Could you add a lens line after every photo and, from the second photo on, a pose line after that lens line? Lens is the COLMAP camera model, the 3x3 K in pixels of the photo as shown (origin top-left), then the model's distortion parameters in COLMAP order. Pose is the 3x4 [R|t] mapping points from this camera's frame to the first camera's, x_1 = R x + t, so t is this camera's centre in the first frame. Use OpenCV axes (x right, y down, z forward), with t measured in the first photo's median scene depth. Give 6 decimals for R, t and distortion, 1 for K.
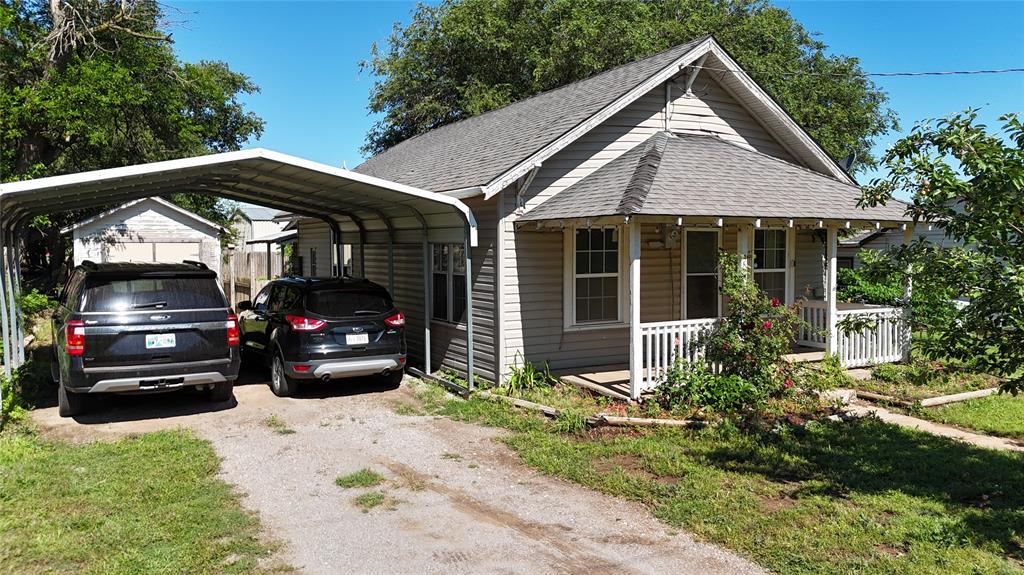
lens RADIAL K [[750.1, 0, 512.0], [0, 750.1, 287.5], [0, 0, 1]] dist [0.062833, -0.064640]
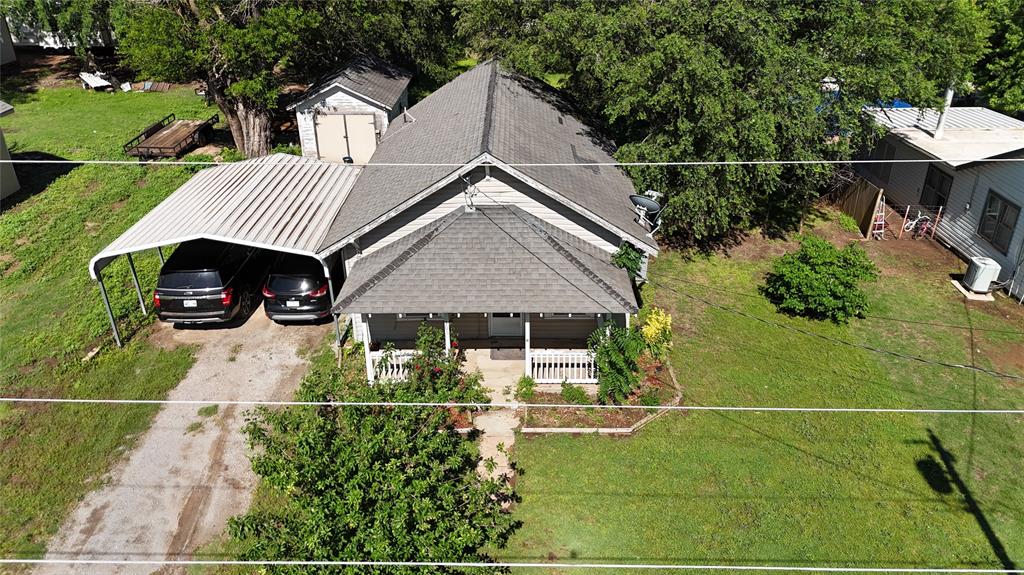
lens RADIAL K [[750.1, 0, 512.0], [0, 750.1, 287.5], [0, 0, 1]] dist [0.062833, -0.064640]
pose [[0.868119, 0.221408, -0.444239, 0.949586], [-0.023405, 0.912264, 0.408933, -0.650950], [0.495804, -0.344605, 0.797136, -0.174822]]
